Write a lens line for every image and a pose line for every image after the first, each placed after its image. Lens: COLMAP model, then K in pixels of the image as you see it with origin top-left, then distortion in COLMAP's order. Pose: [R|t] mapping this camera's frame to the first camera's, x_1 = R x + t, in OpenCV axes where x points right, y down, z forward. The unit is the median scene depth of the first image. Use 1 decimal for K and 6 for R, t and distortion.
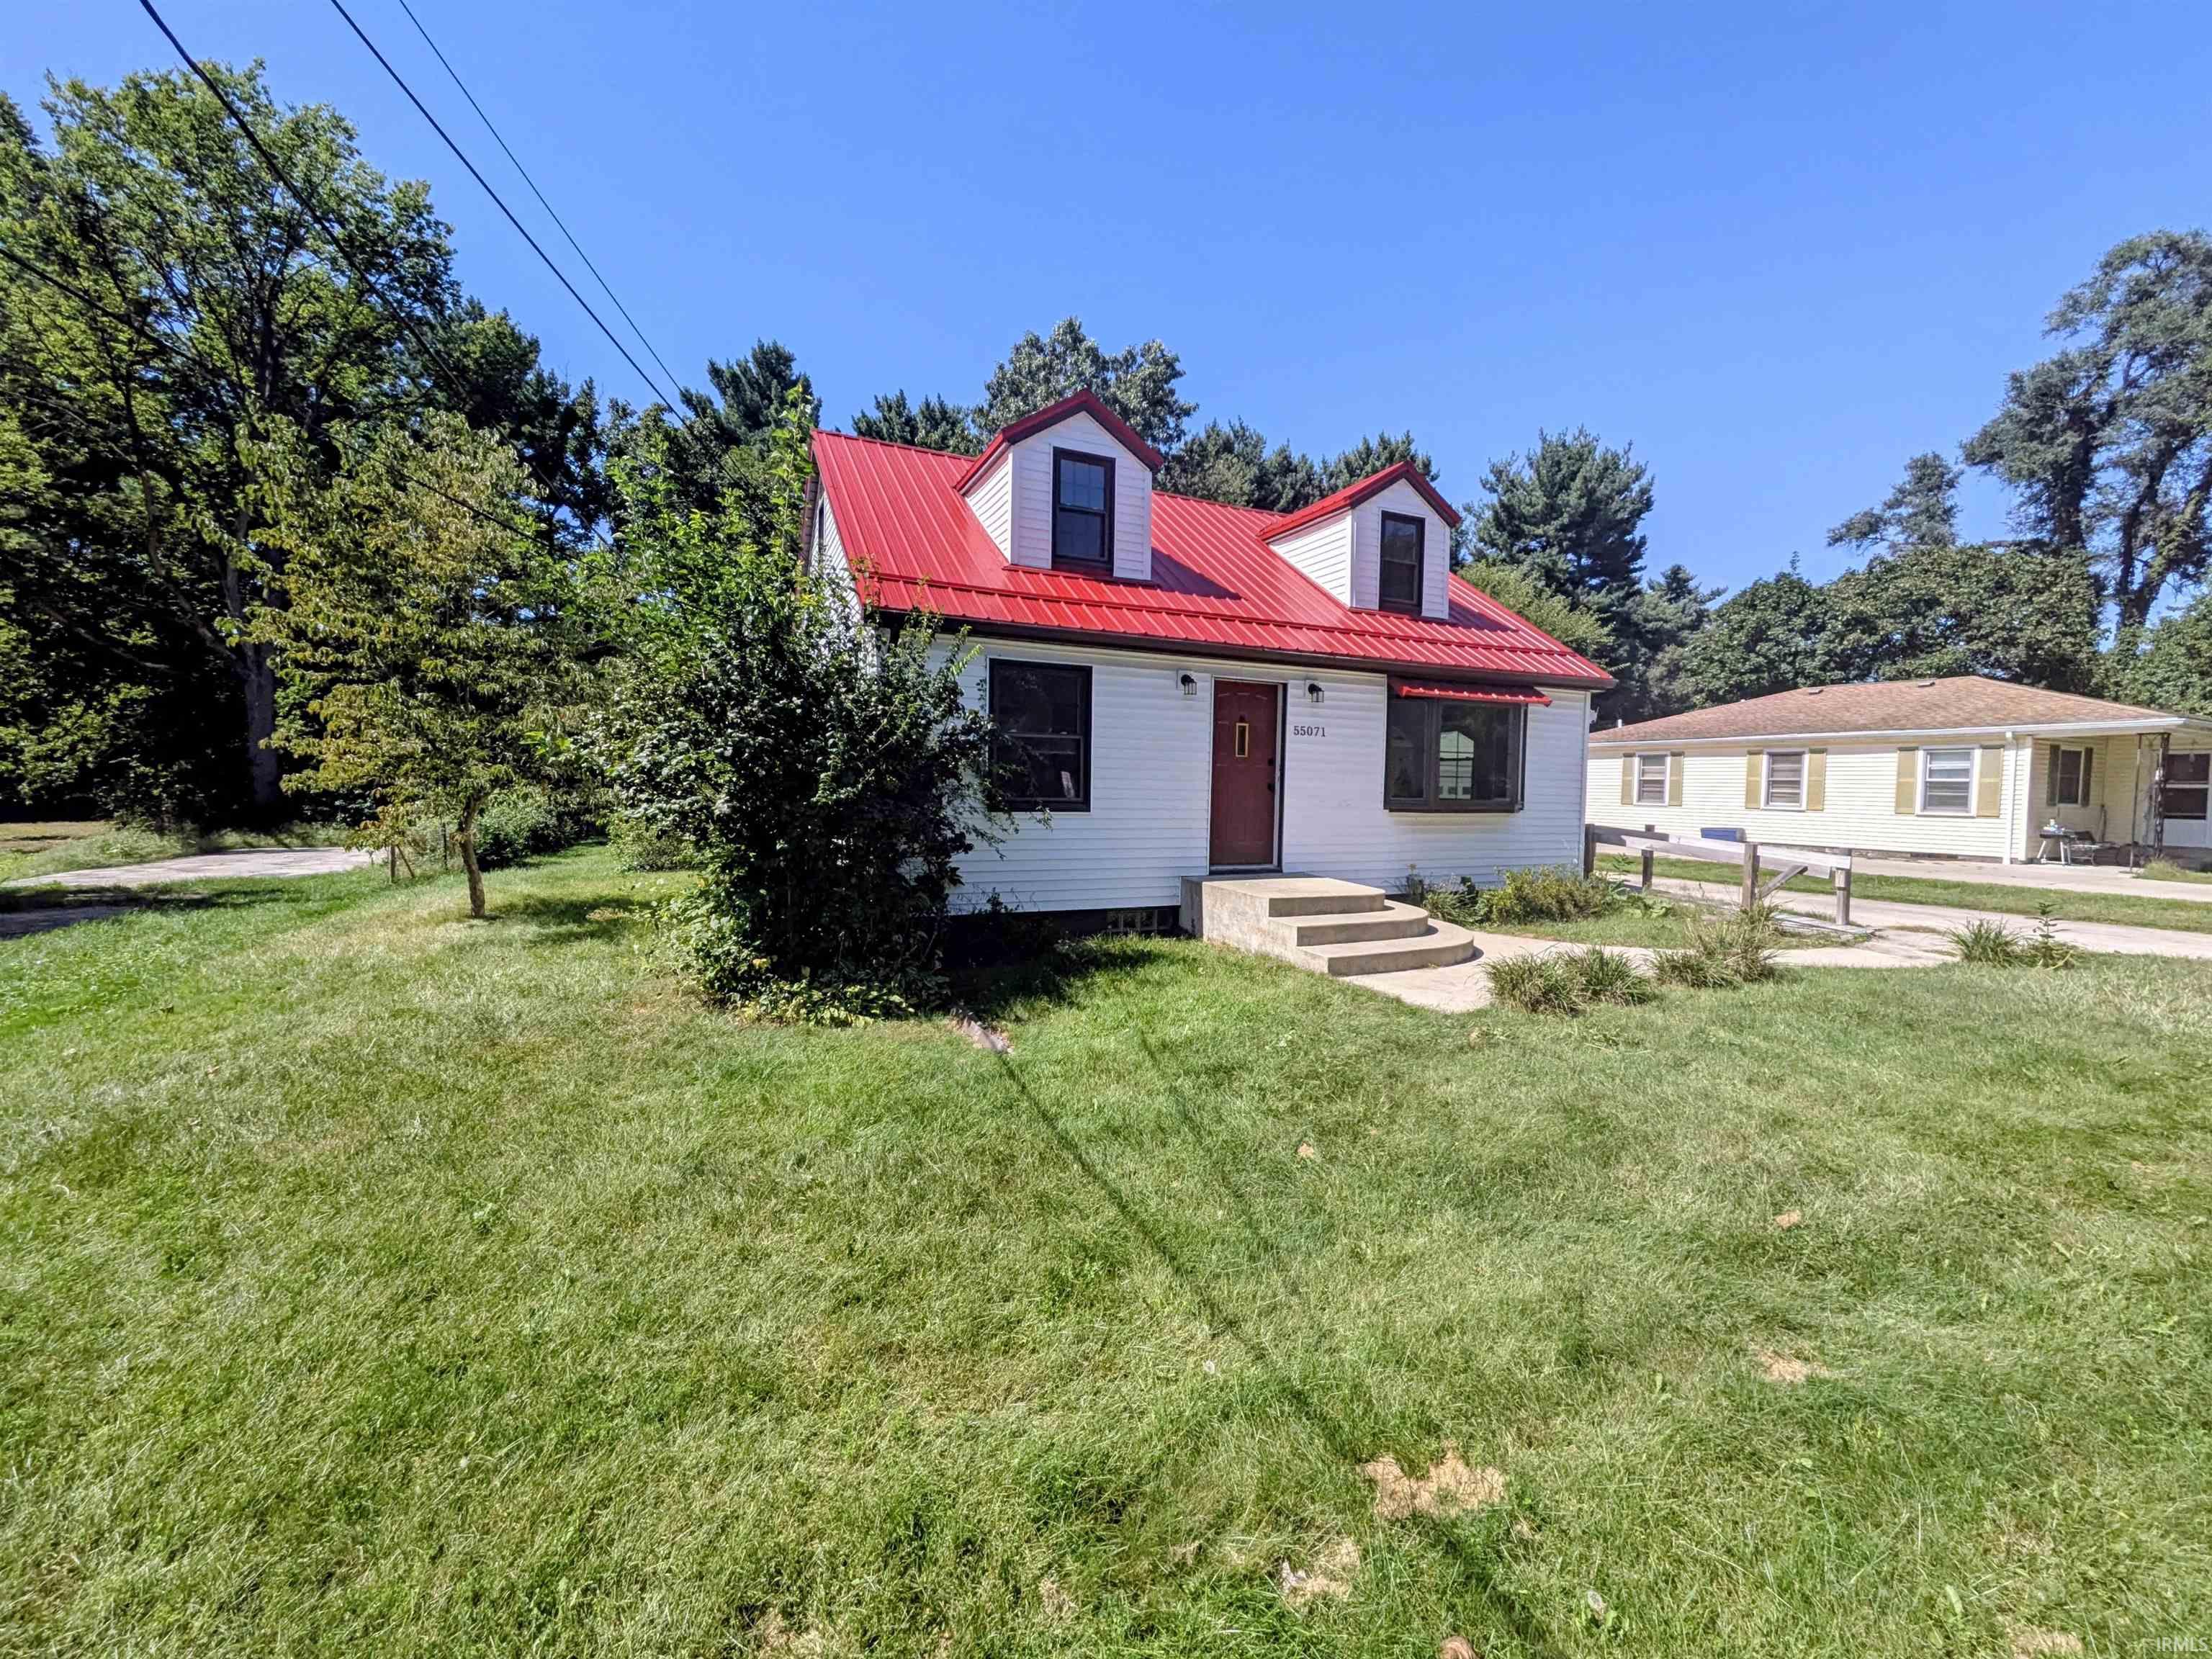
lens RADIAL K [[870.8, 0, 1115.7], [0, 870.8, 835.7], [0, 0, 1]] dist [0.010815, -0.000337]
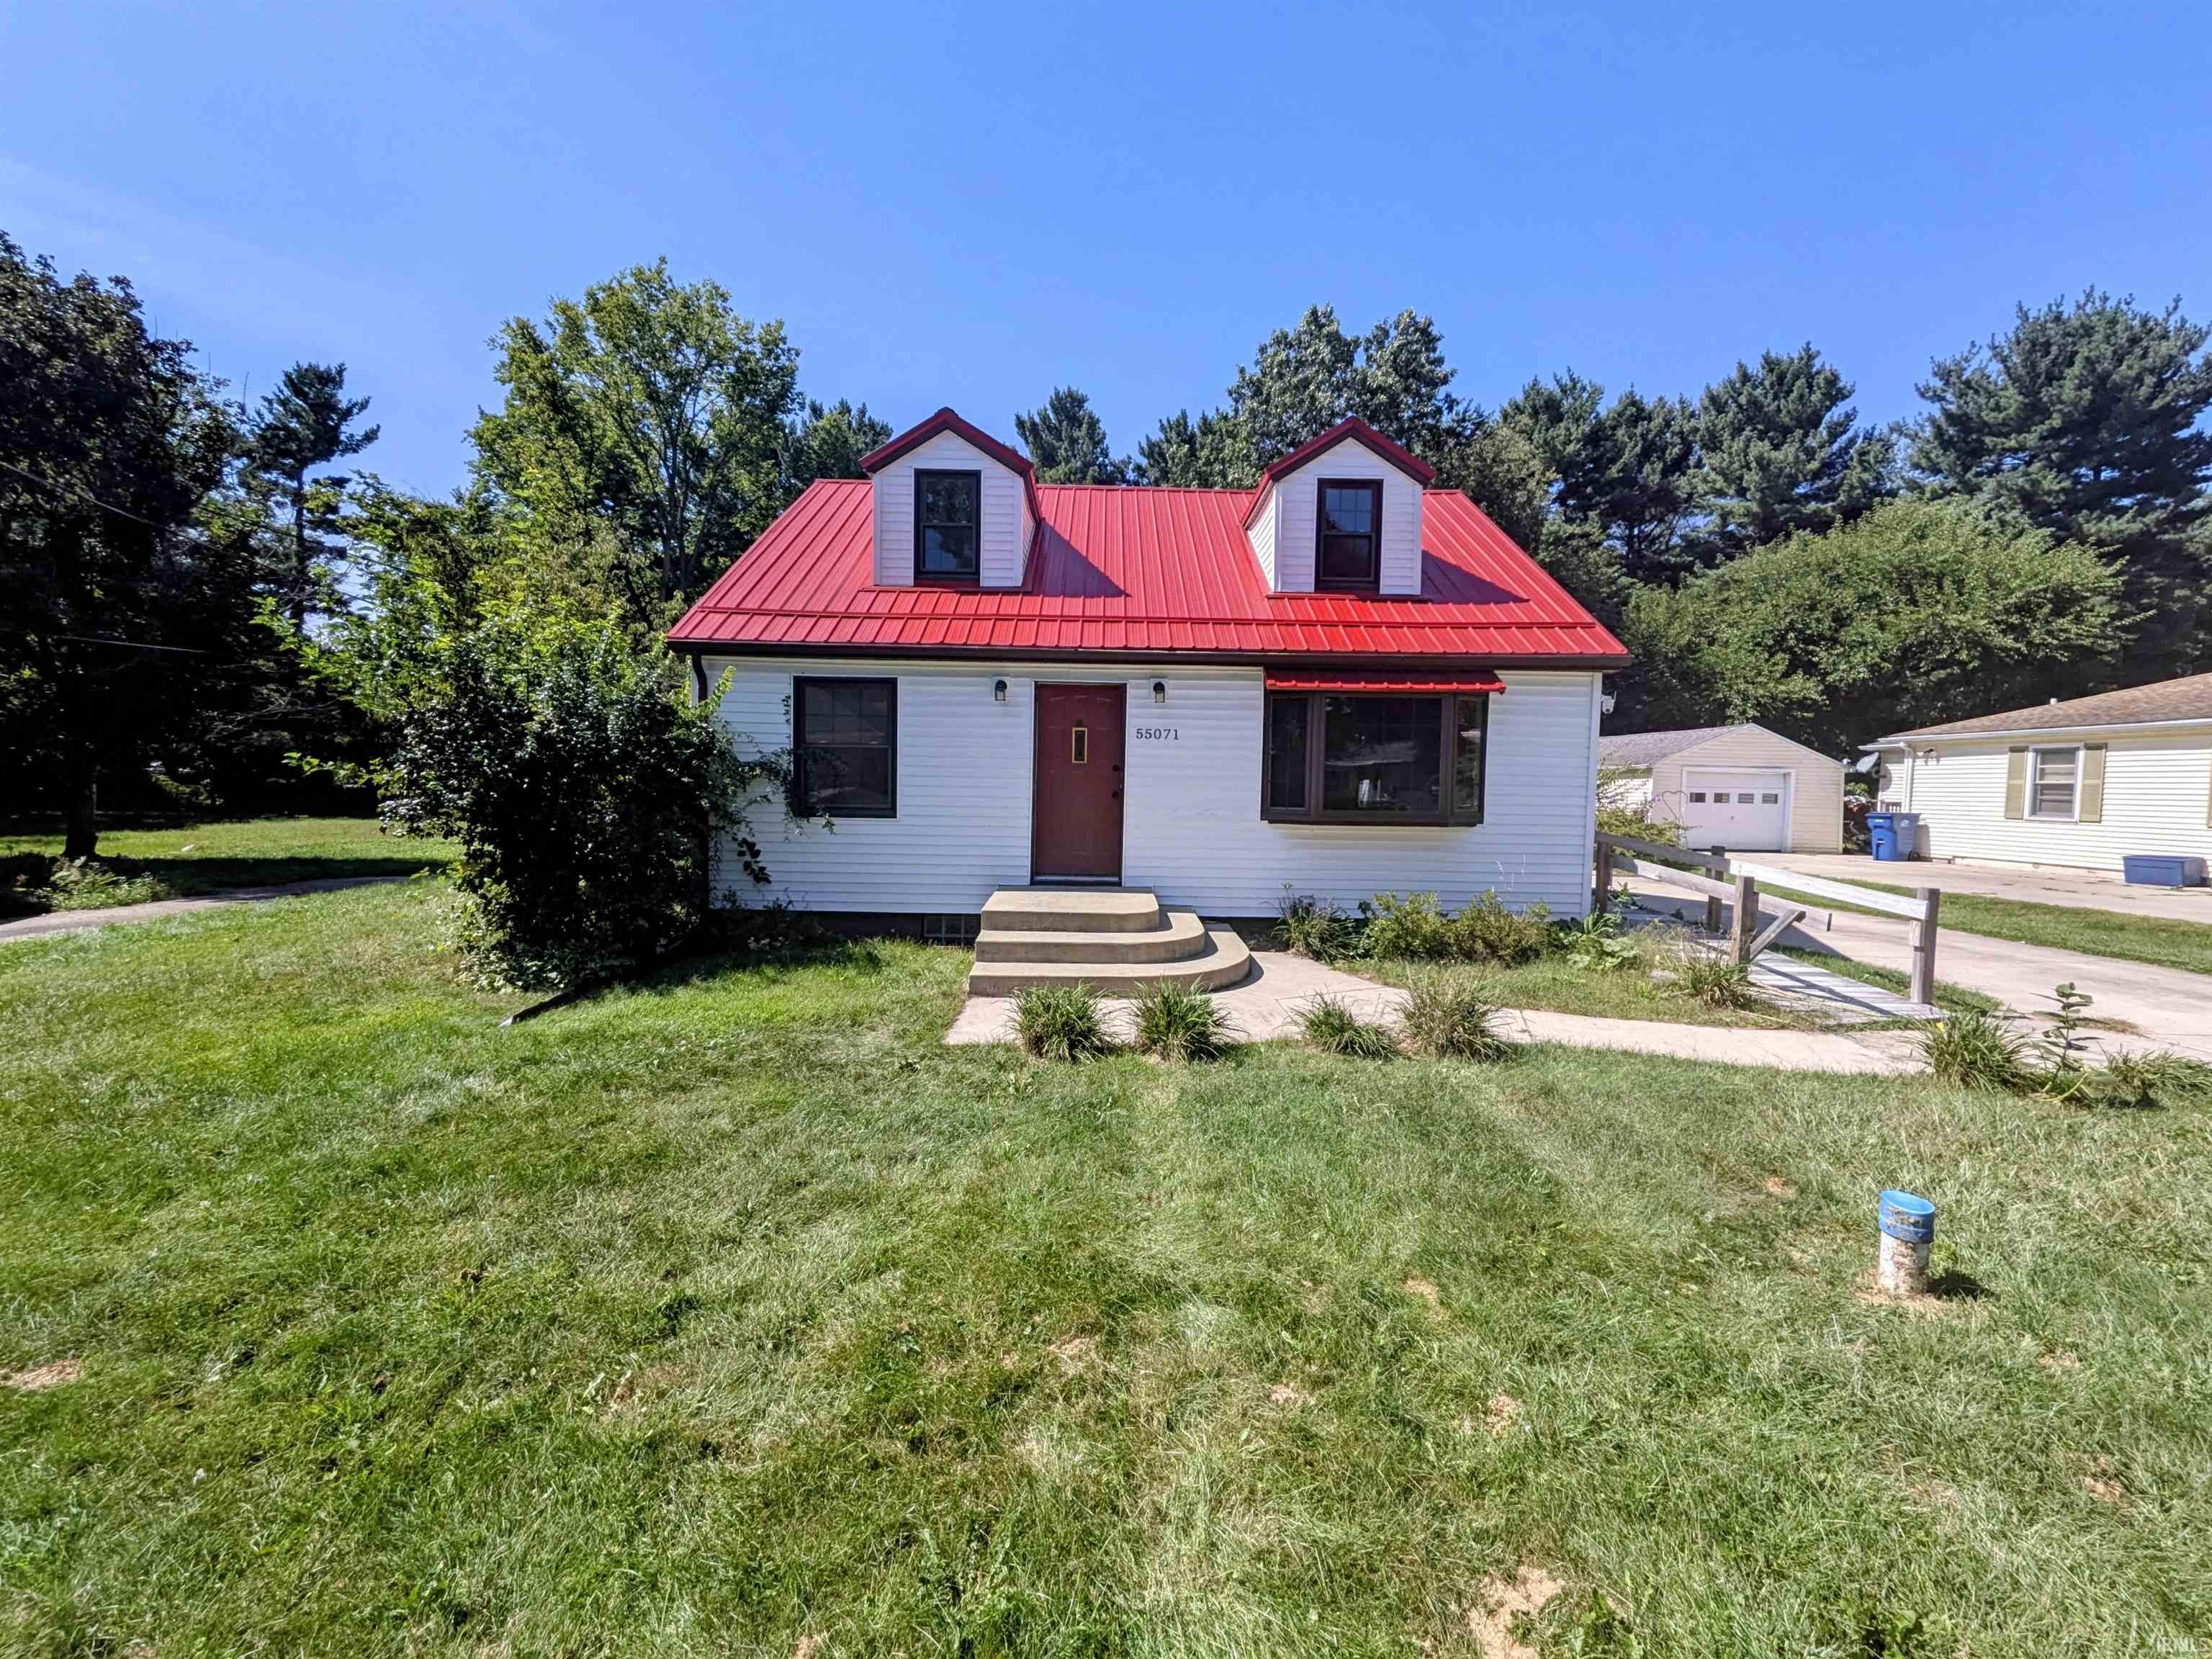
lens RADIAL K [[873.9, 0, 1113.0], [0, 873.9, 831.7], [0, 0, 1]] dist [0.007684, -0.000399]
pose [[0.912390, 0.019515, -0.408857, 0.187879], [-0.024041, 0.999693, -0.005933, -0.003381], [0.408615, 0.015242, 0.912579, 0.047075]]
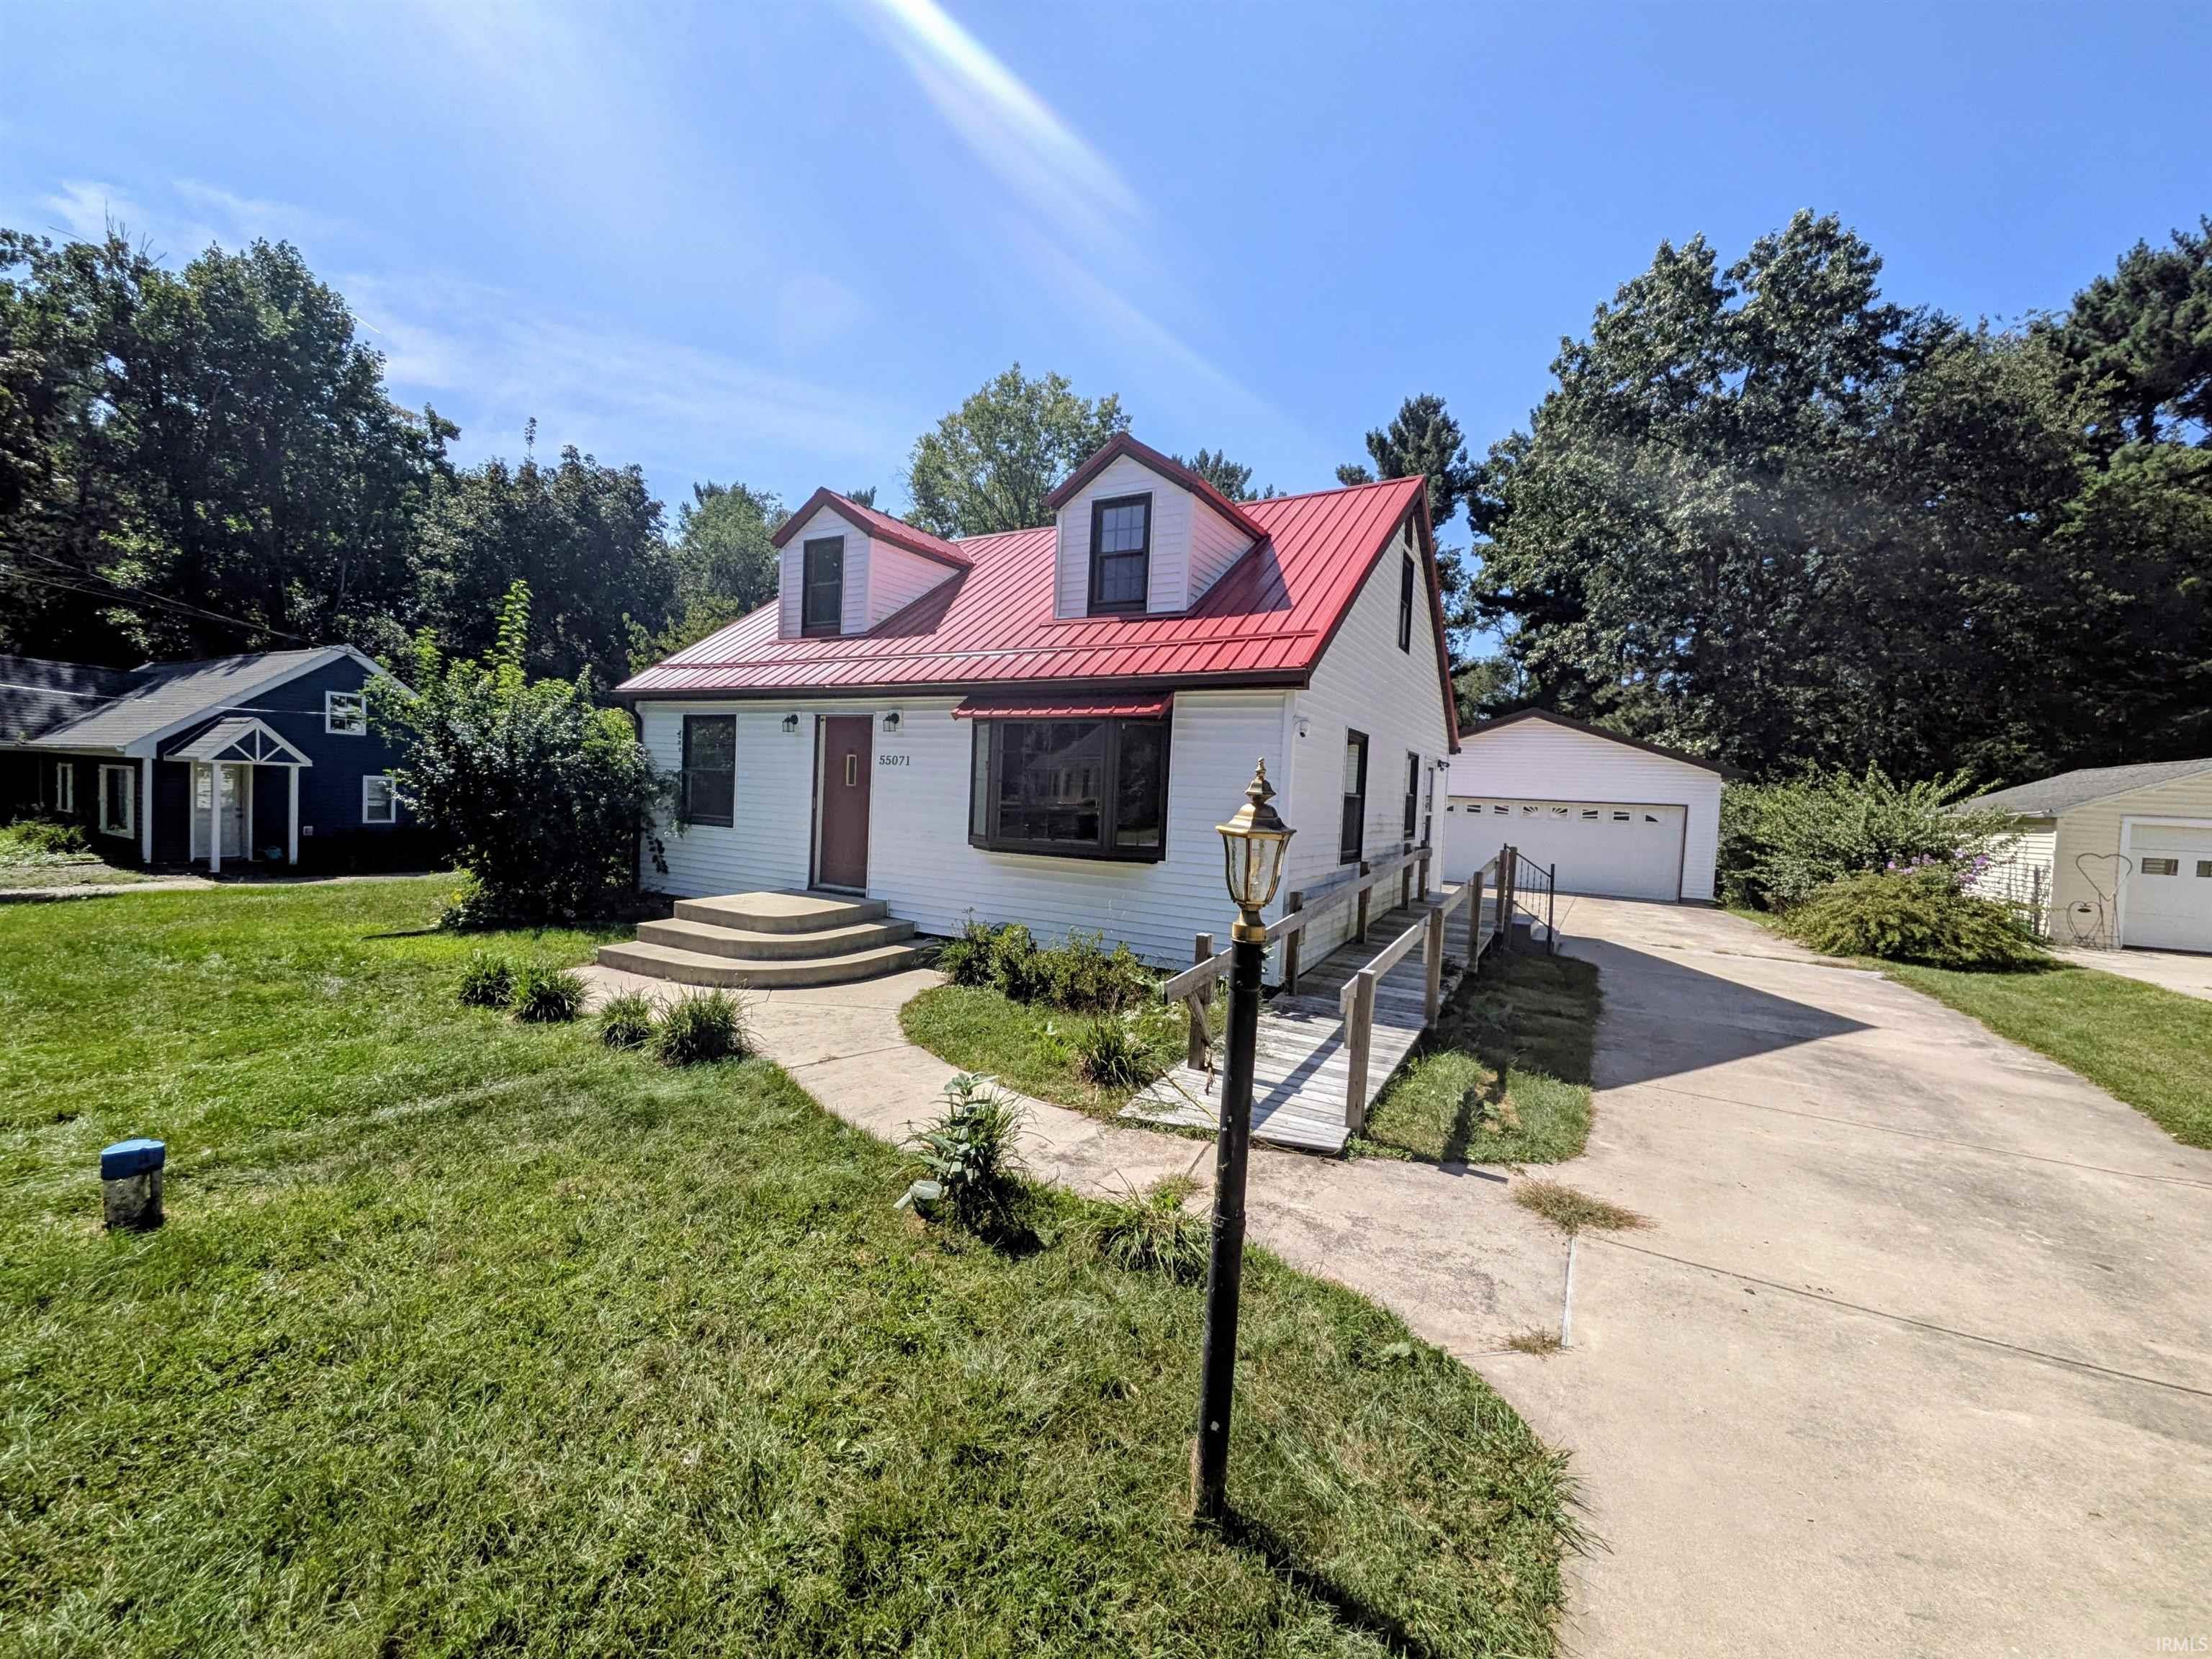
lens RADIAL K [[873.5, 0, 1107.7], [0, 873.5, 846.1], [0, 0, 1]] dist [0.007688, -0.003870]
pose [[0.586030, 0.053587, -0.808515, 0.398482], [-0.083166, 0.996519, 0.005767, -0.016054], [0.806010, 0.063861, 0.588447, 0.205630]]
